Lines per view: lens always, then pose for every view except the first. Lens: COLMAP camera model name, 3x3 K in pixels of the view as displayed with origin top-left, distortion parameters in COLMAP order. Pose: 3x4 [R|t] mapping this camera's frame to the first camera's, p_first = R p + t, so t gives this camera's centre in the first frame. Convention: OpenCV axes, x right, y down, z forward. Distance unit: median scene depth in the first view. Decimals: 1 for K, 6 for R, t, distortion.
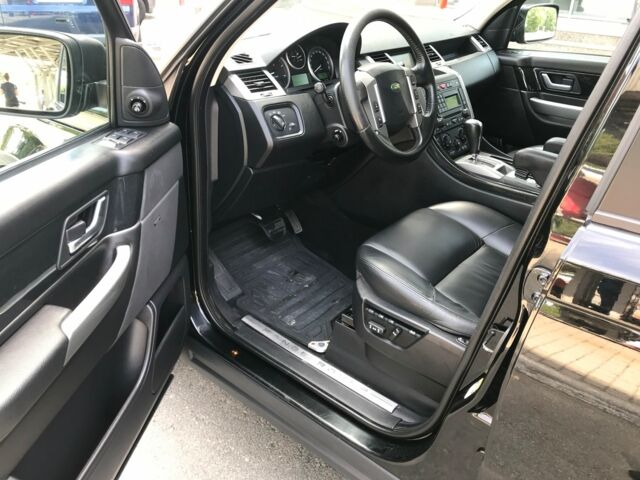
lens RADIAL K [[531.3, 0, 310.0], [0, 531.3, 239.2], [0, 0, 1]] dist [0.059293, -0.094741]
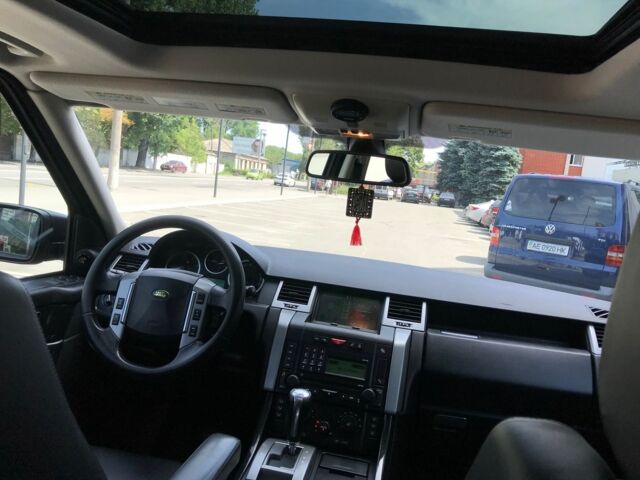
lens RADIAL K [[543.7, 0, 319.0], [0, 543.7, 228.9], [0, 0, 1]] dist [0.051357, -0.004795]
pose [[0.499339, 0.102436, -0.860330, 0.875393], [-0.481571, 0.858283, -0.177314, -0.277145], [0.720243, 0.502850, 0.477904, 0.551677]]
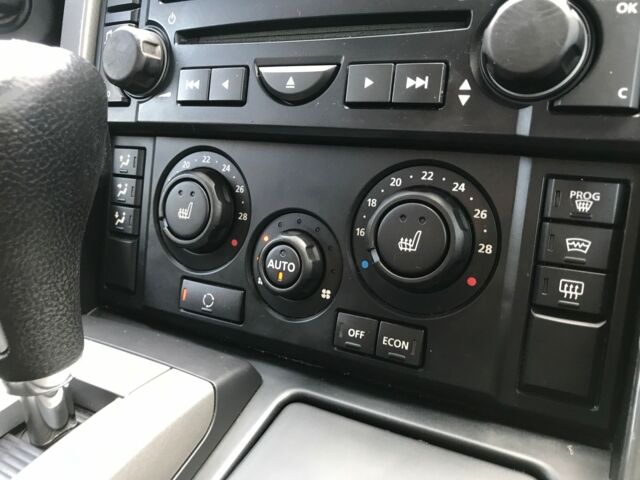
lens RADIAL K [[538.0, 0, 310.8], [0, 538.0, 237.6], [0, 0, 1]] dist [0.015549, 0.002533]
pose [[0.182543, 0.364685, -0.913063, 0.404450], [-0.354034, 0.890752, 0.284994, -0.229610], [0.917245, 0.271231, 0.291711, 0.998587]]
